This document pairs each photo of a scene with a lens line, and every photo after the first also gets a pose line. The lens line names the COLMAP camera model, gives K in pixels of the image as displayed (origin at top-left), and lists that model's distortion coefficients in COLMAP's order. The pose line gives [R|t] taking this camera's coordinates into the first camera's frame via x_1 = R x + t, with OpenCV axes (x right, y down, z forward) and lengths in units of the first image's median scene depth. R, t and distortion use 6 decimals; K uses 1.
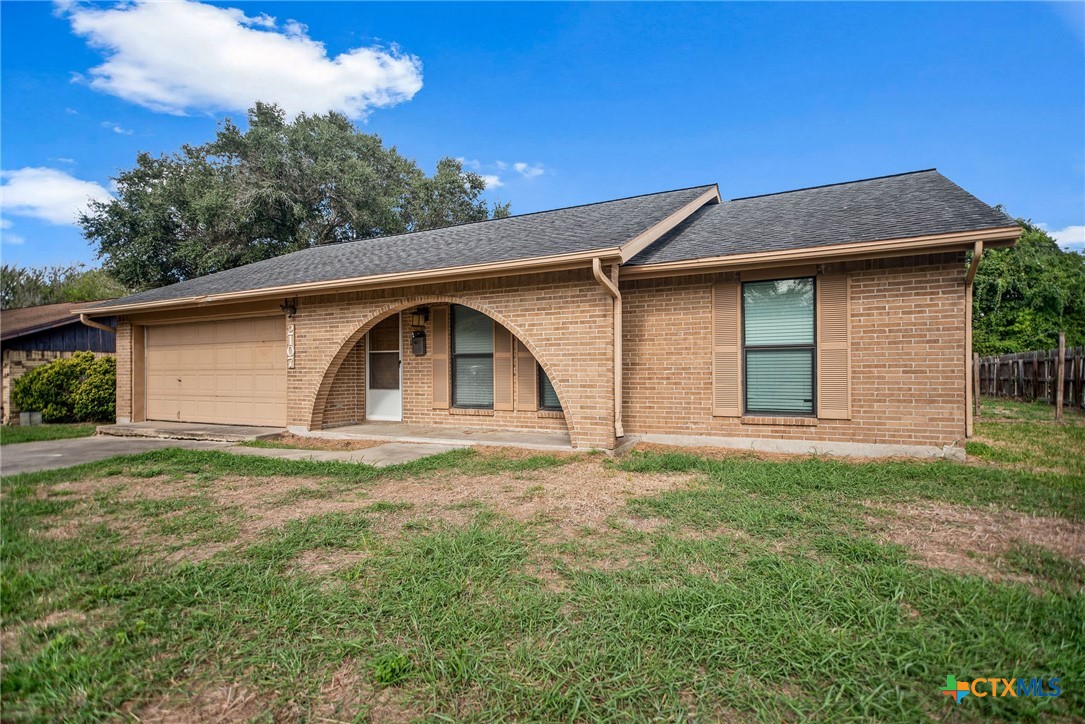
lens RADIAL K [[590.1, 0, 542.3], [0, 590.1, 360.4], [0, 0, 1]] dist [-0.003573, 0.000814]
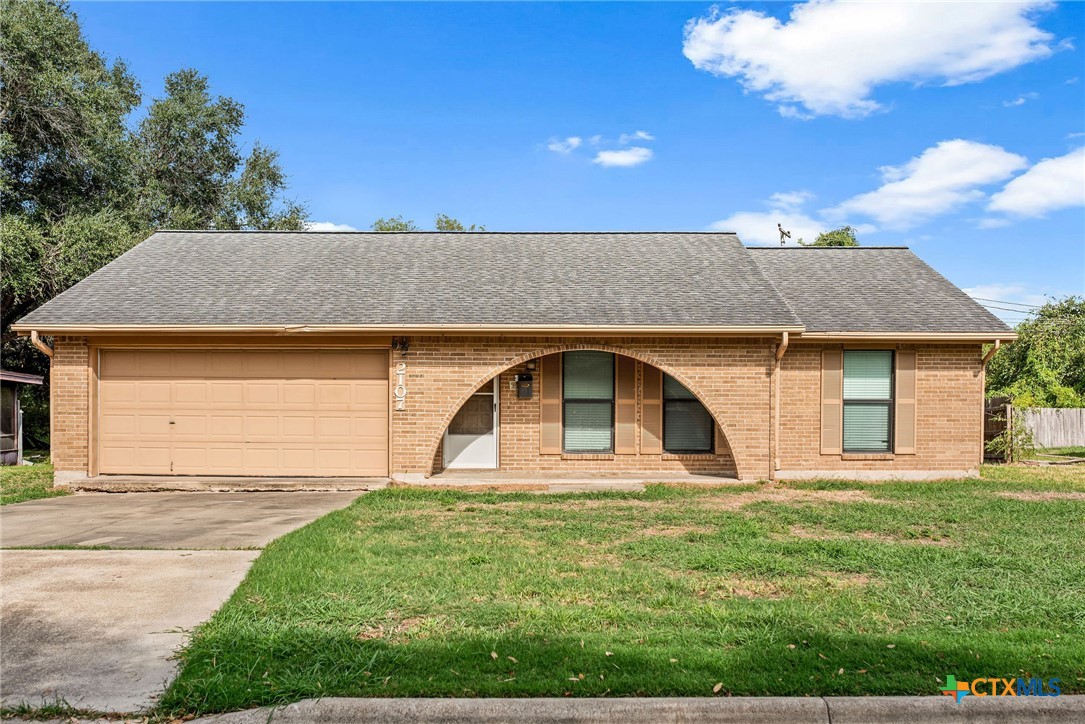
lens RADIAL K [[1107.1, 0, 542.8], [0, 1107.1, 361.9], [0, 0, 1]] dist [-0.102749, 0.000000]
pose [[0.882112, 0.036370, 0.469634, -1.364629], [-0.020501, 0.999034, -0.038862, 0.000294], [-0.470594, 0.024652, 0.882005, -0.809552]]
